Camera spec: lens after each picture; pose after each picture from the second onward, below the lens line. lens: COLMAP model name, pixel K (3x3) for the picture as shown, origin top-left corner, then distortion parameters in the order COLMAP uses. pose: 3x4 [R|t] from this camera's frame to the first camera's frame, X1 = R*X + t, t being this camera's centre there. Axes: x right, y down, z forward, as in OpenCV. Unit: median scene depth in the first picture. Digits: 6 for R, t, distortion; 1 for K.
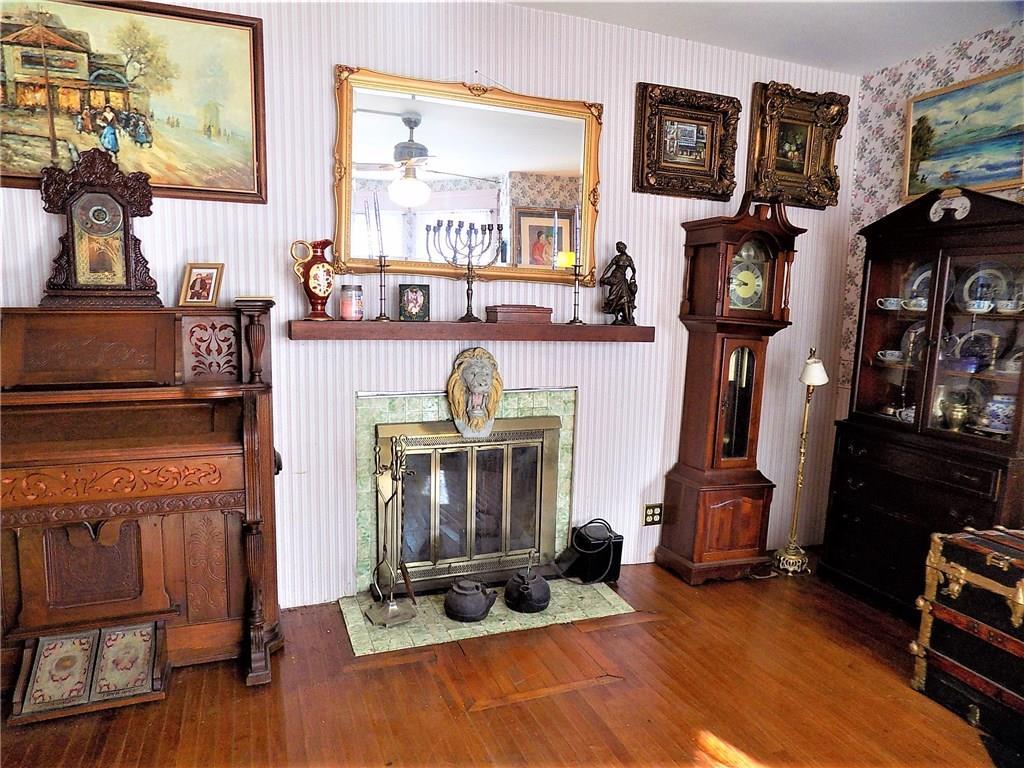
lens RADIAL K [[692.8, 0, 512.0], [0, 692.8, 384.0], [0, 0, 1]] dist [-0.077234, 0.058163]
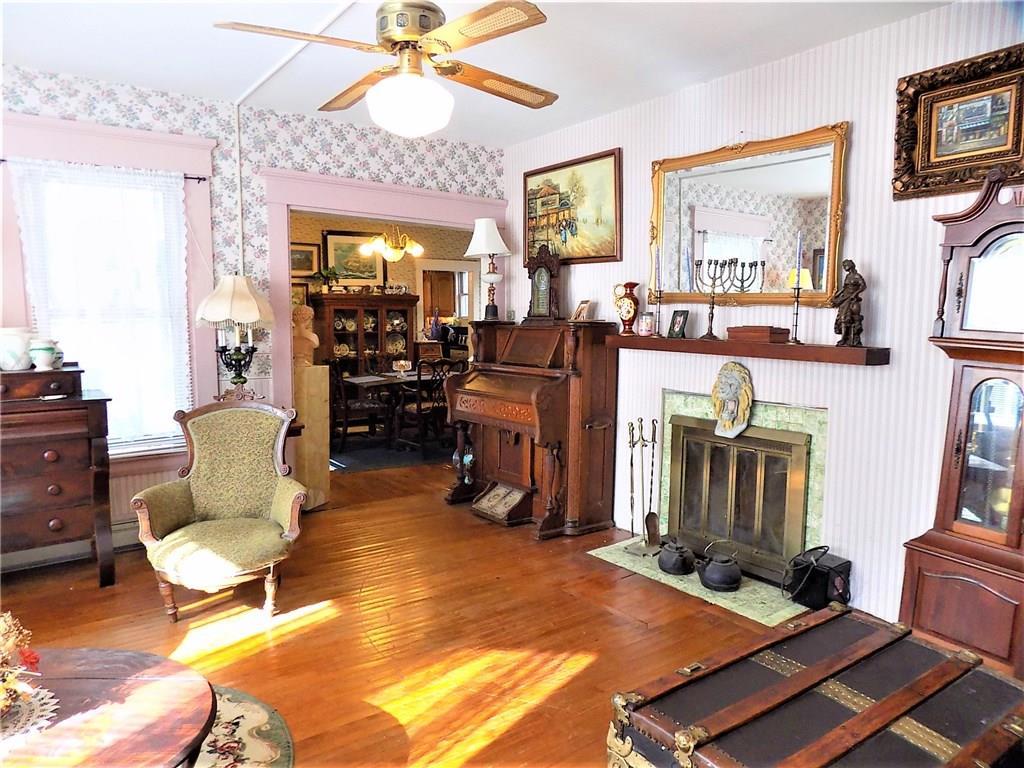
lens RADIAL K [[707.5, 0, 512.0], [0, 707.5, 384.0], [0, 0, 1]] dist [-0.076856, 0.158778]
pose [[0.261867, 0.071614, -0.962443, 1.067048], [-0.127214, 0.991103, 0.039133, -0.013947], [0.956683, 0.112189, 0.268647, 0.328697]]
